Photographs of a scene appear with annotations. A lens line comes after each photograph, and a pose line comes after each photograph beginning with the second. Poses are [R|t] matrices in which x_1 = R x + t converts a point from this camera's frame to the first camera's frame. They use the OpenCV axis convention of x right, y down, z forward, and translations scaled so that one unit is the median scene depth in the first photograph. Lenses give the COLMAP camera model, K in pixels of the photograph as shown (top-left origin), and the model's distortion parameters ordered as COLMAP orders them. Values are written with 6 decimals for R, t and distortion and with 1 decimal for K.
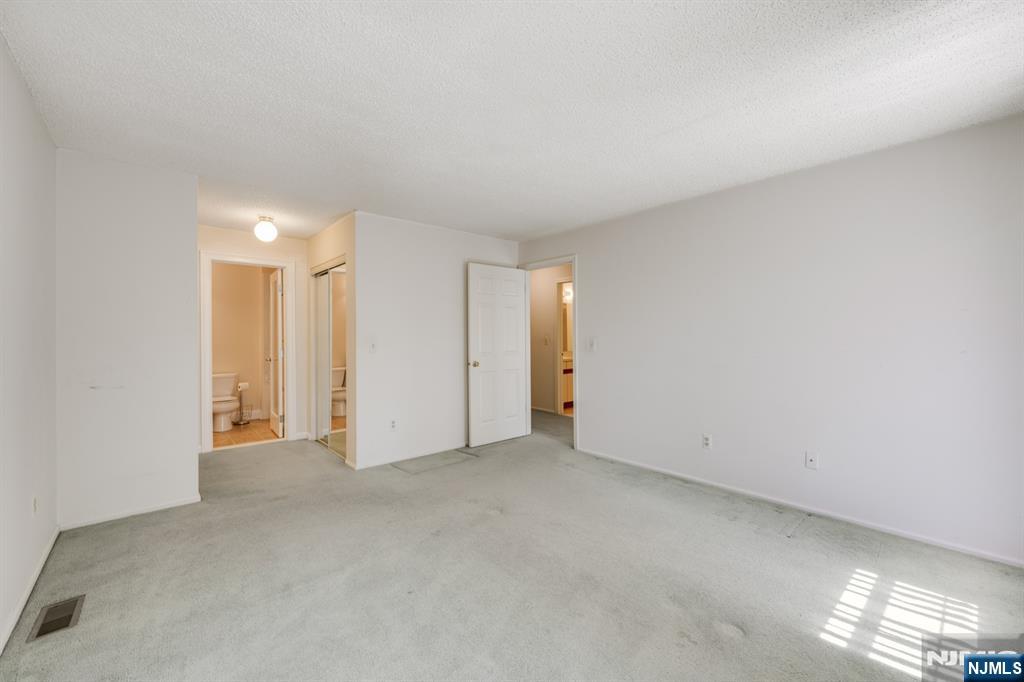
lens RADIAL K [[411.6, 0, 524.6], [0, 411.6, 335.1], [0, 0, 1]] dist [-0.001151, -0.000137]
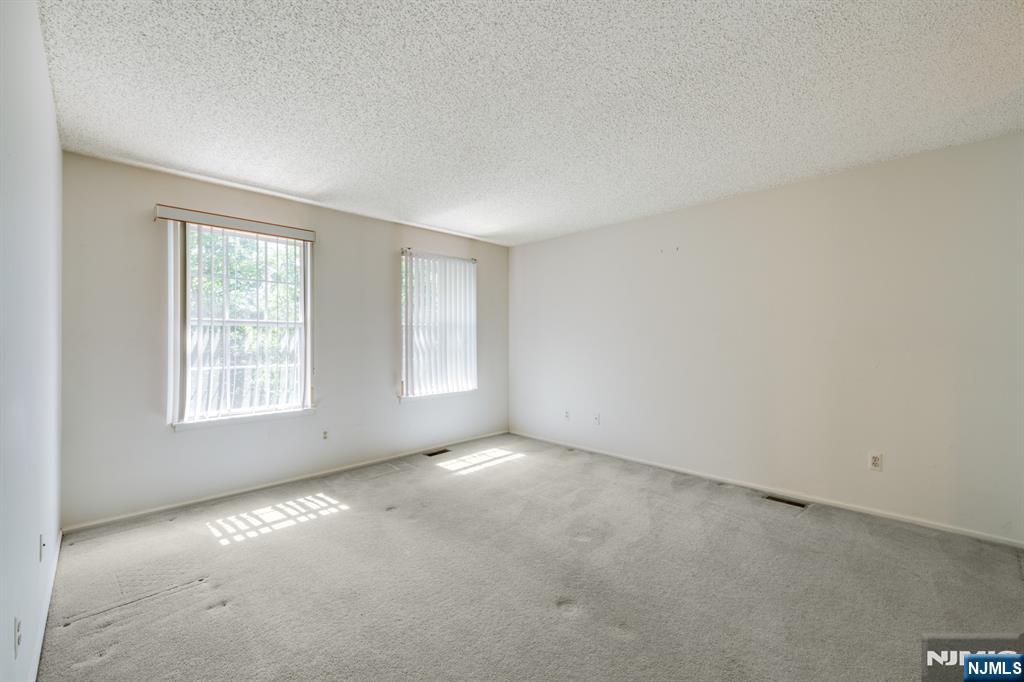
lens RADIAL K [[411.6, 0, 524.6], [0, 411.6, 335.1], [0, 0, 1]] dist [-0.001151, -0.000137]
pose [[-0.996752, -0.002413, -0.080493, 0.089288], [-0.000136, 0.999600, -0.028279, 0.030386], [0.080529, -0.028176, -0.996354, 2.436992]]
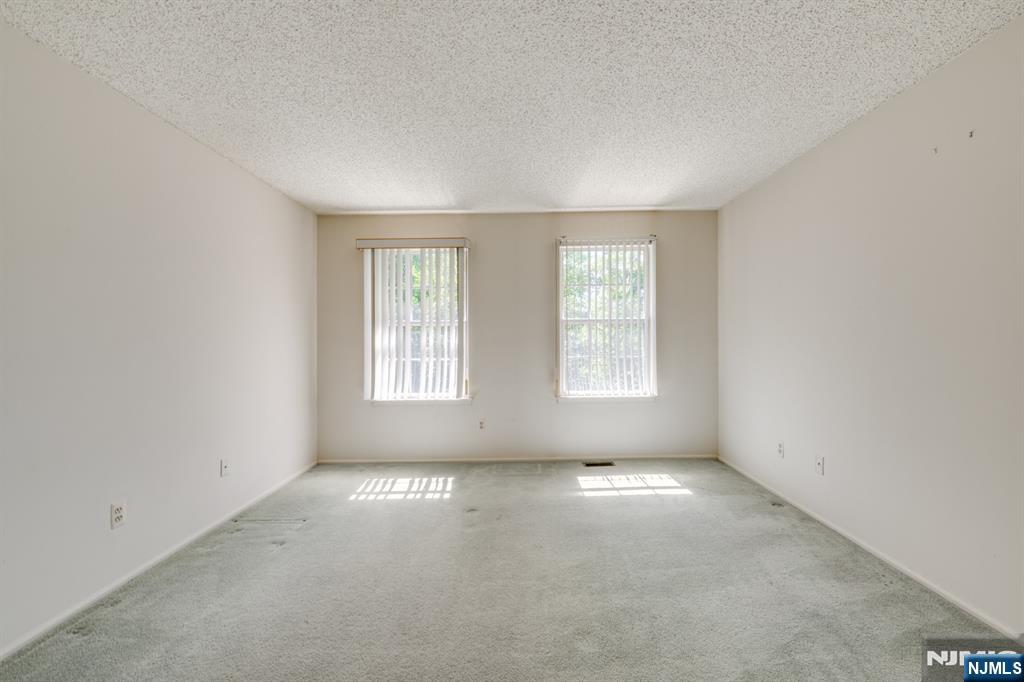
lens RADIAL K [[411.6, 0, 524.6], [0, 411.6, 335.1], [0, 0, 1]] dist [-0.001151, -0.000137]
pose [[-0.755222, 0.008964, 0.655407, -0.652629], [-0.002520, 0.999859, -0.016579, 0.024645], [-0.655464, -0.014172, -0.755094, 1.865630]]
